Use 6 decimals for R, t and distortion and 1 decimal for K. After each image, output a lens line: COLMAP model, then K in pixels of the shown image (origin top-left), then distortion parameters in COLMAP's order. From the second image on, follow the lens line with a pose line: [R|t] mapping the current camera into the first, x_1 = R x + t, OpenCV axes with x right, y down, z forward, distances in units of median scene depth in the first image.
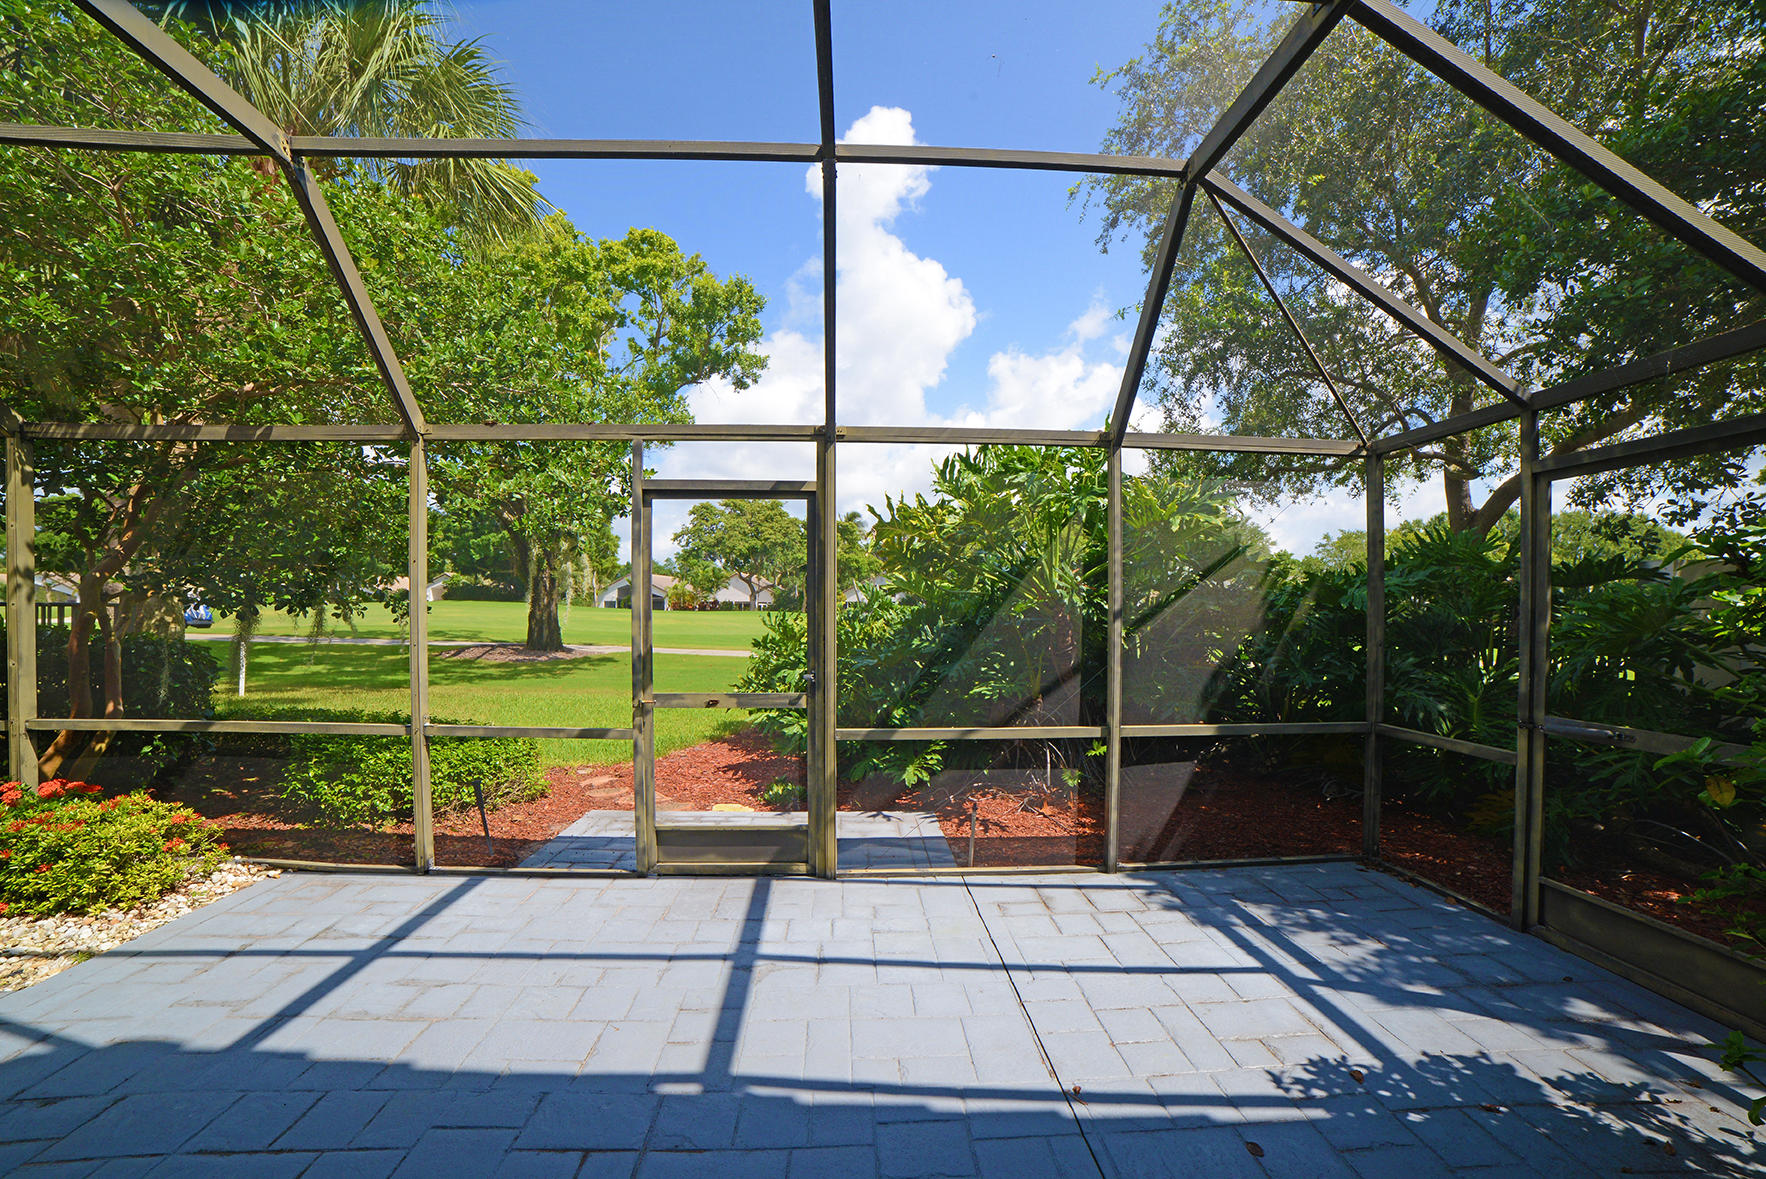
lens RADIAL K [[713.7, 0, 883.0], [0, 713.7, 589.5], [0, 0, 1]] dist [-0.093944, 0.030748]
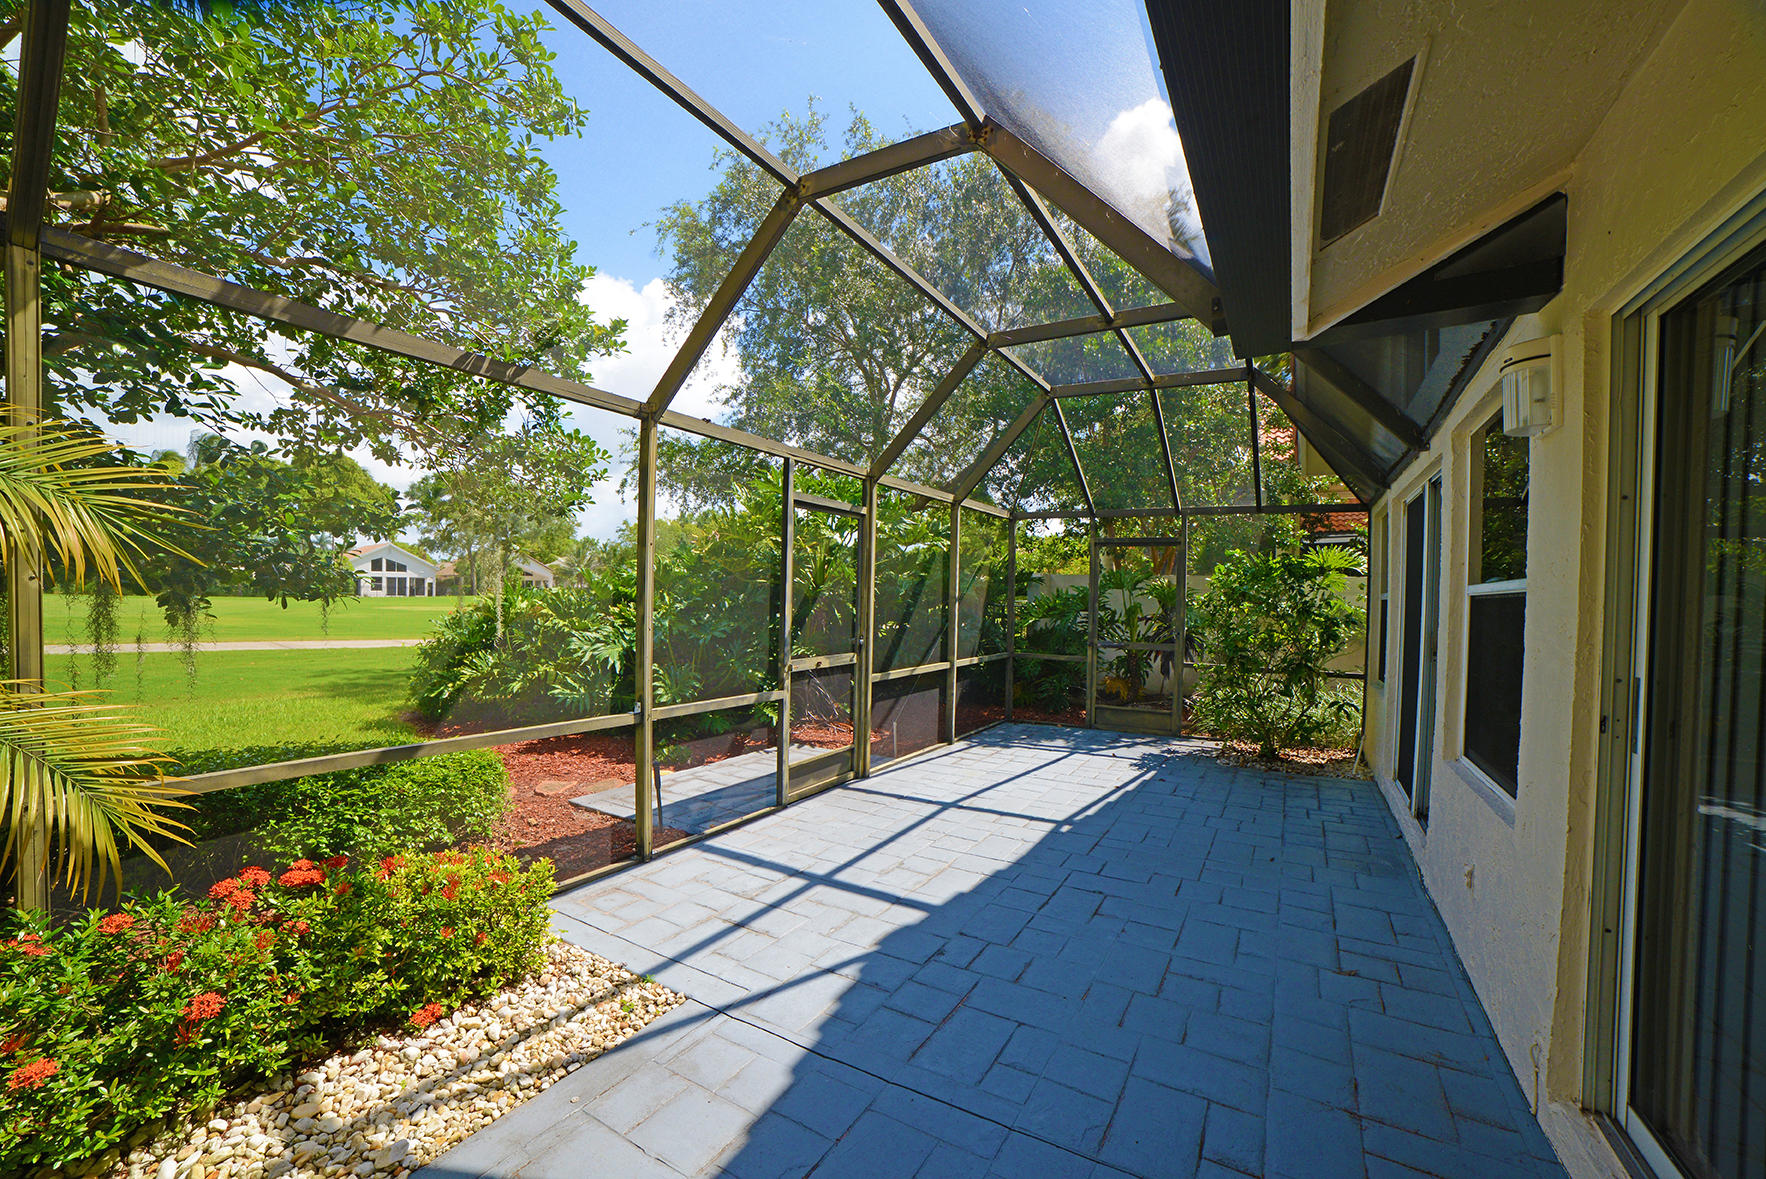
lens RADIAL K [[713.7, 0, 883.0], [0, 713.7, 589.5], [0, 0, 1]] dist [-0.093944, 0.030748]
pose [[0.545294, 0.014592, 0.838118, -0.351490], [-0.042787, 0.999030, 0.010444, 0.000152], [-0.837152, -0.041555, 0.545389, 0.046908]]
